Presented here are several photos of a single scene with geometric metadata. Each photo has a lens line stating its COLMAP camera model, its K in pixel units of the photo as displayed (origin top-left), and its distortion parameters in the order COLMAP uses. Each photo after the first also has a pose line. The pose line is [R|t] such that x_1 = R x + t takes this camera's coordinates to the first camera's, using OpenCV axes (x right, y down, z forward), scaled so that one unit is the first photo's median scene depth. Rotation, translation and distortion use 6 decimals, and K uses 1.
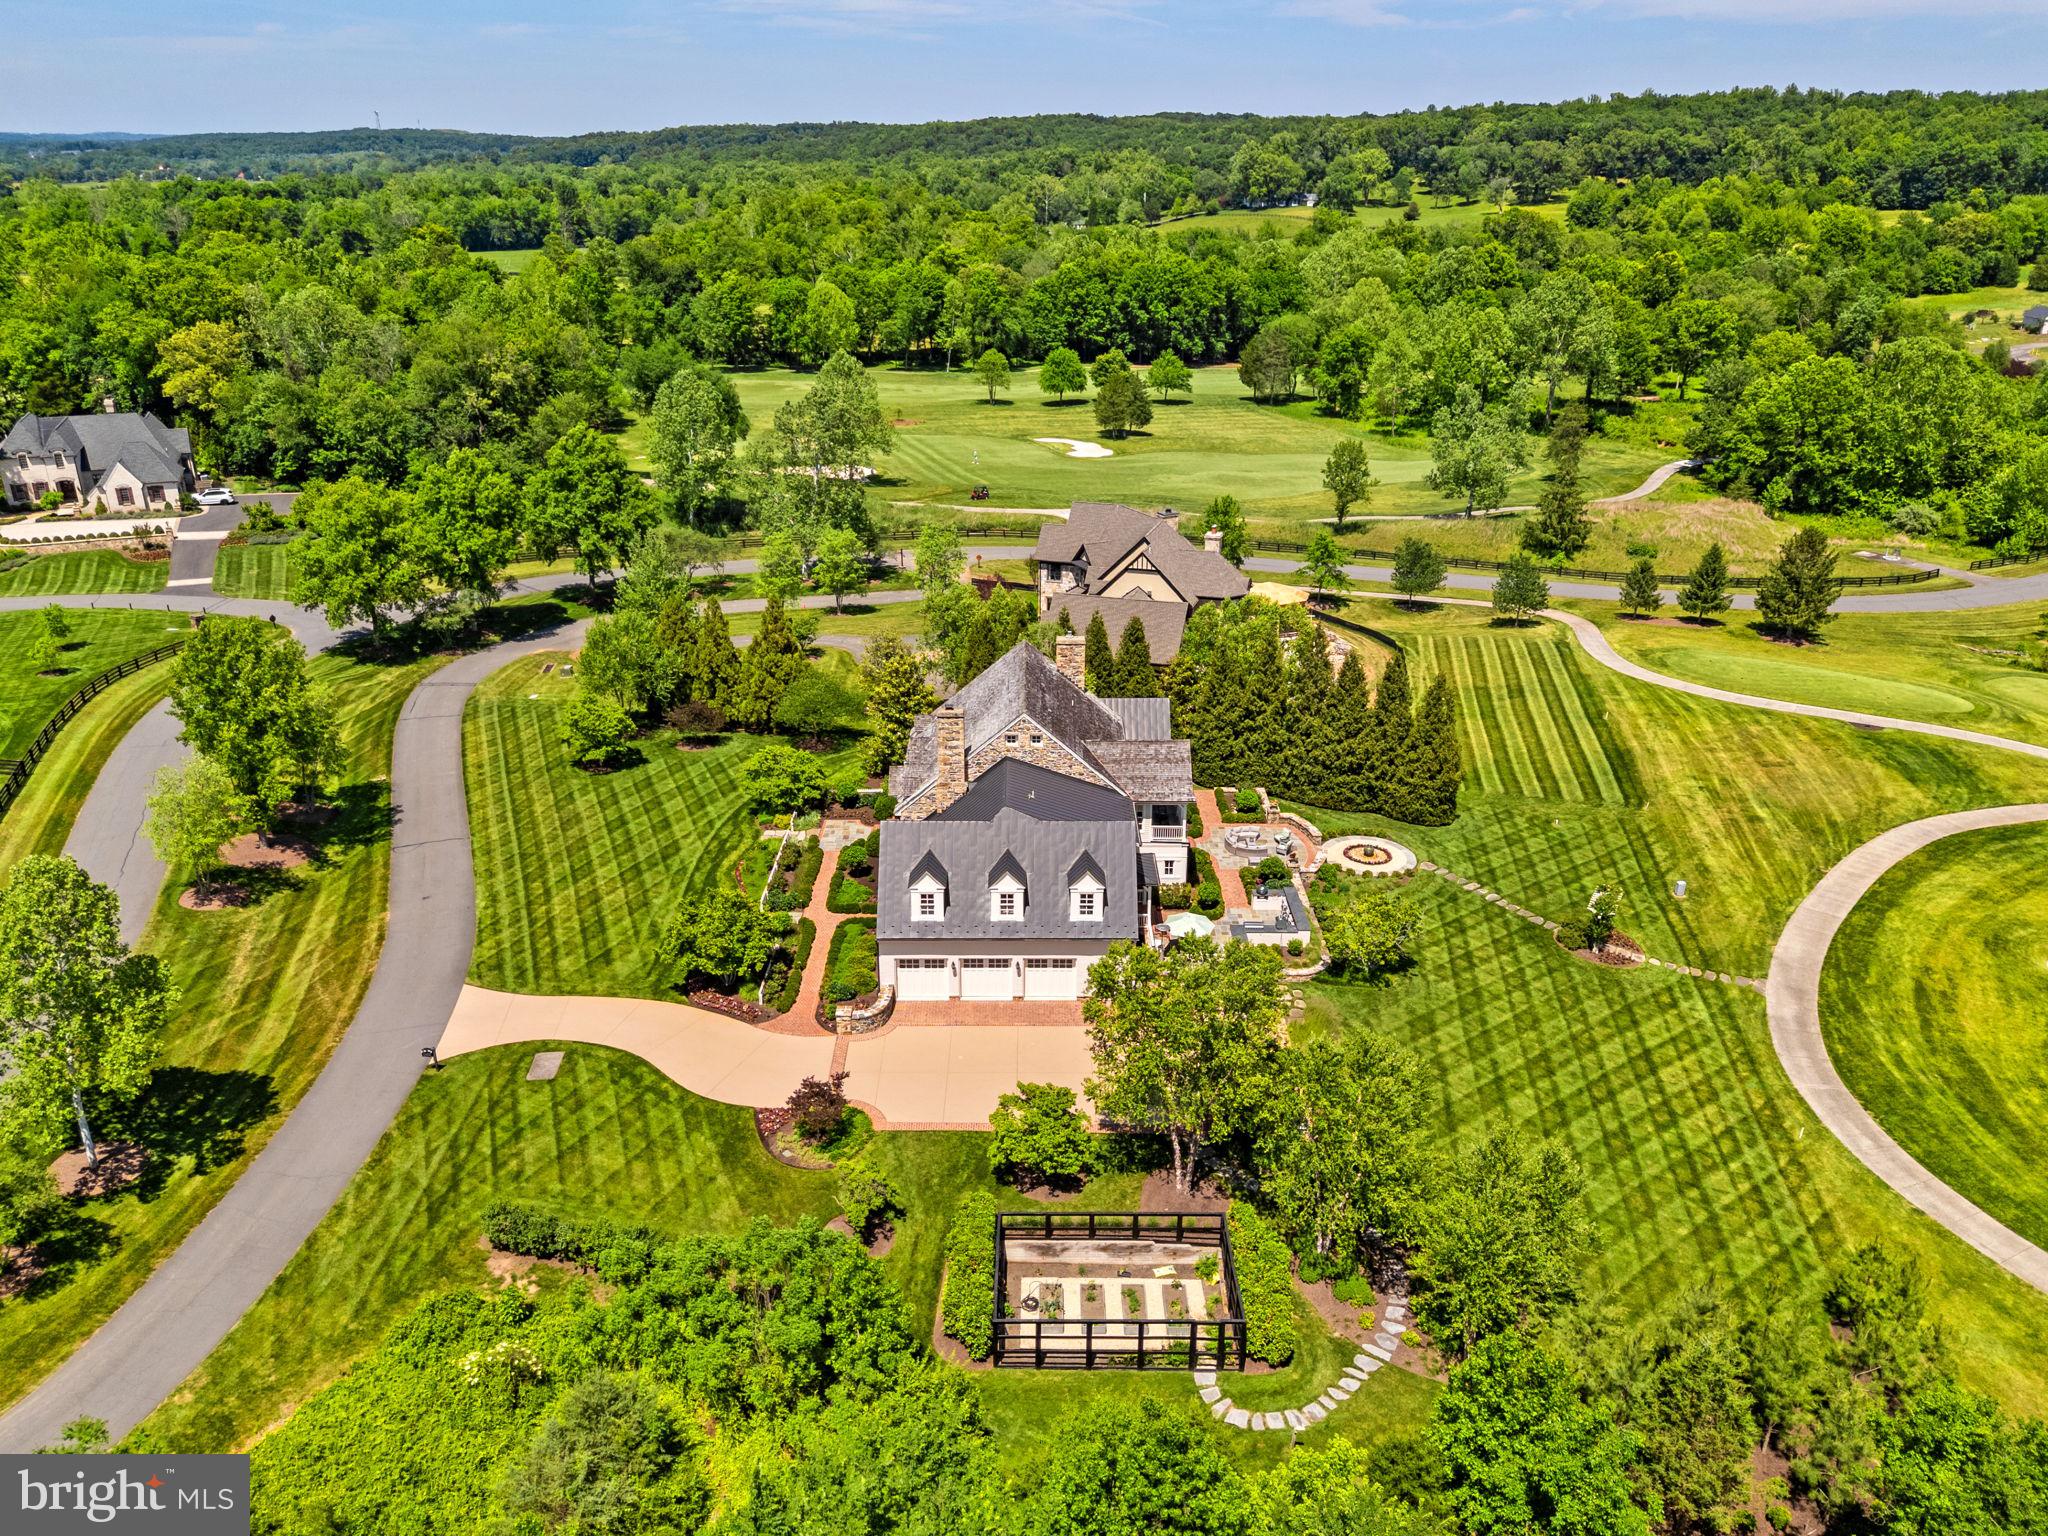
lens RADIAL K [[1515.1, 0, 1021.5], [0, 1515.1, 770.6], [0, 0, 1]] dist [0.069817, -0.064587]
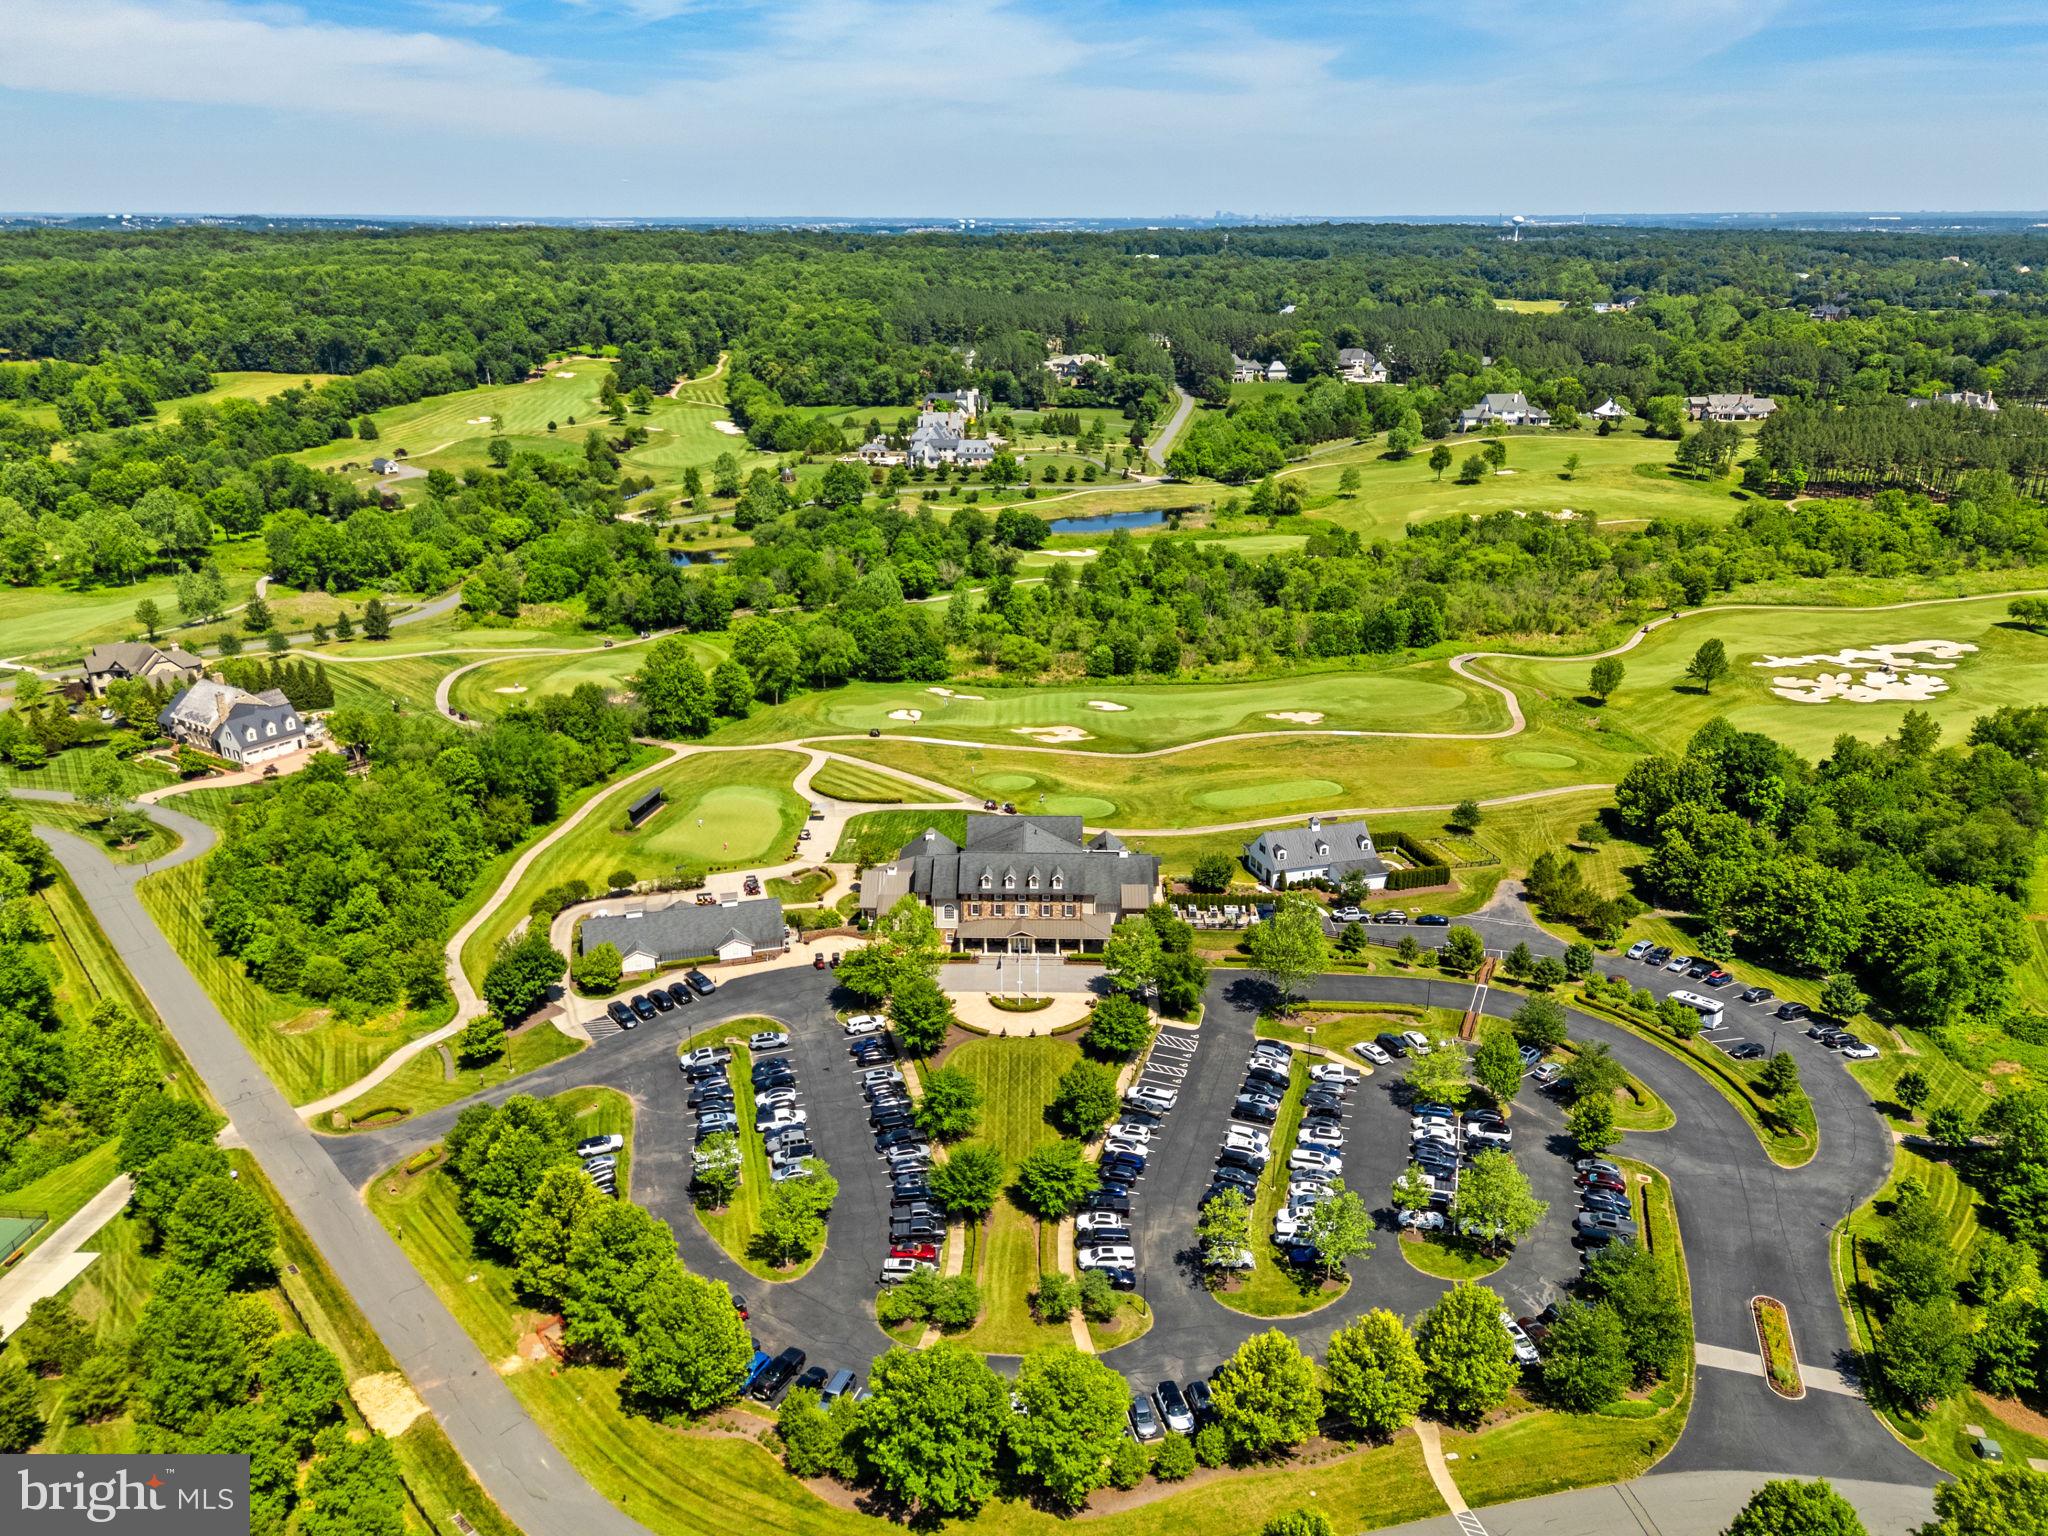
lens RADIAL K [[1515.1, 0, 1025.4], [0, 1515.1, 770.4], [0, 0, 1]] dist [0.069817, -0.064587]
pose [[0.549161, -0.285918, 0.785285, -0.796934], [0.316375, 0.940846, 0.121311, 0.124048], [-0.773517, 0.181826, 0.607133, -1.111272]]
